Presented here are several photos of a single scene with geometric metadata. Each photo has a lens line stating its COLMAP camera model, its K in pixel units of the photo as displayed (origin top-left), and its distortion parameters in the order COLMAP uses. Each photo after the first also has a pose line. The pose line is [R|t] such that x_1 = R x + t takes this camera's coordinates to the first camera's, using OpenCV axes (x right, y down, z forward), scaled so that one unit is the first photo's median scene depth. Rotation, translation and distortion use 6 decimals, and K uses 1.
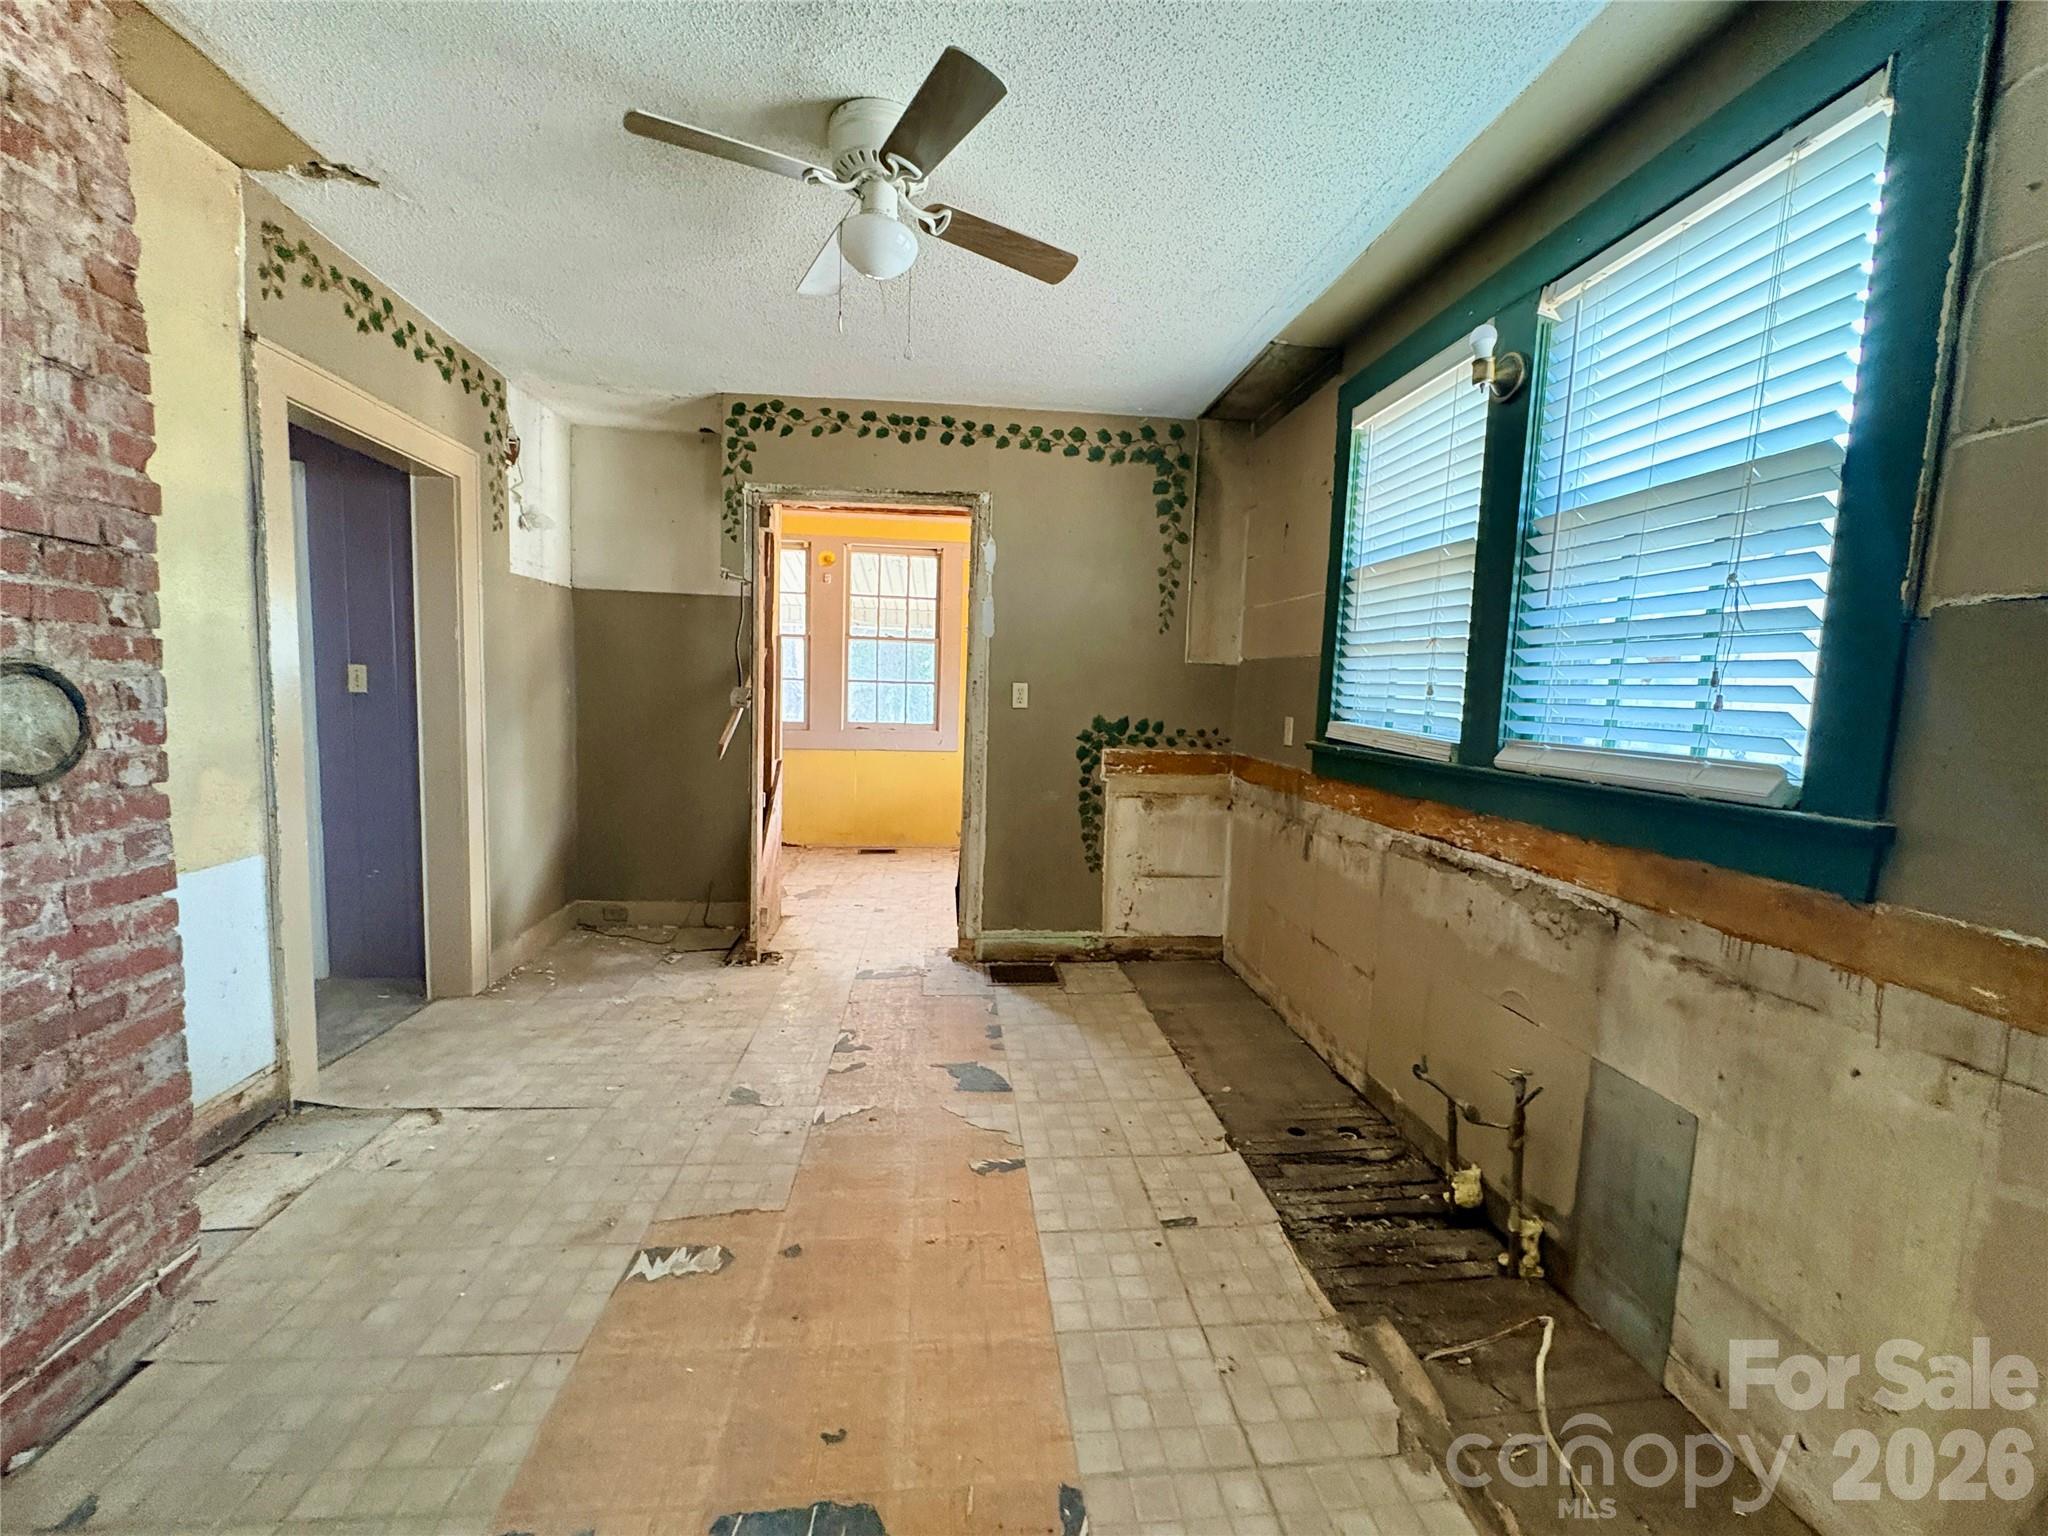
lens RADIAL K [[814.4, 0, 1028.5], [0, 814.4, 765.4], [0, 0, 1]] dist [0.003109, -0.001036]
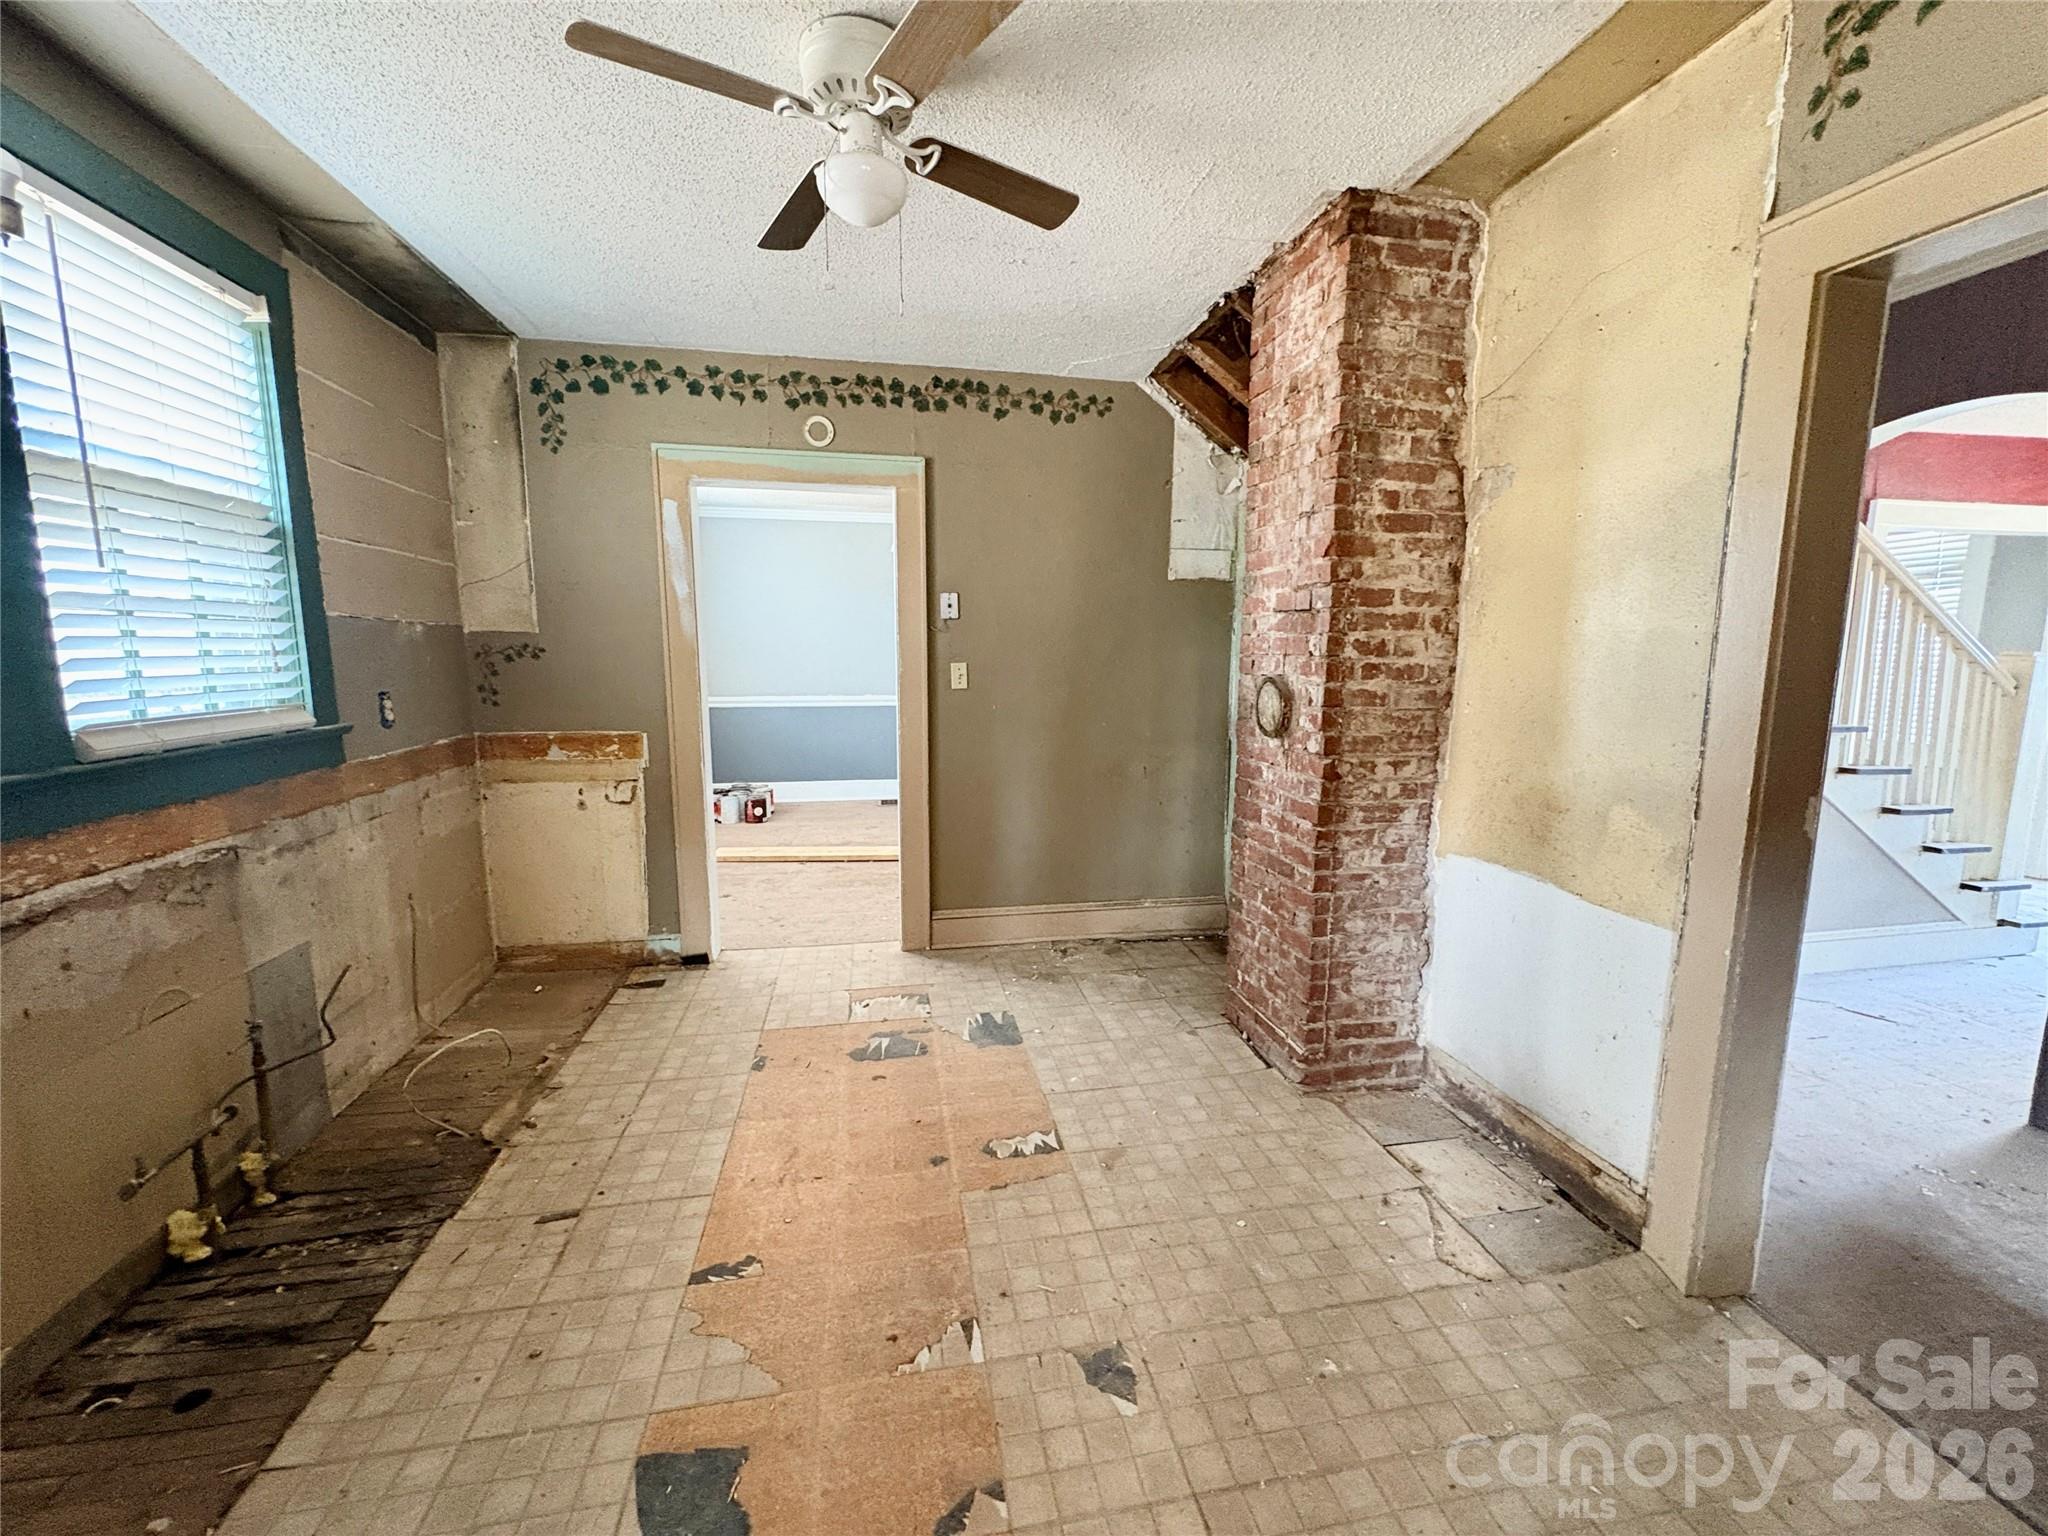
lens RADIAL K [[814.4, 0, 1027.0], [0, 814.4, 764.2], [0, 0, 1]] dist [0.003109, -0.001036]
pose [[-0.996184, -0.025820, -0.083368, -0.311897], [-0.044564, 0.971810, 0.231517, -0.247908], [0.075040, 0.234348, -0.969252, 2.067743]]
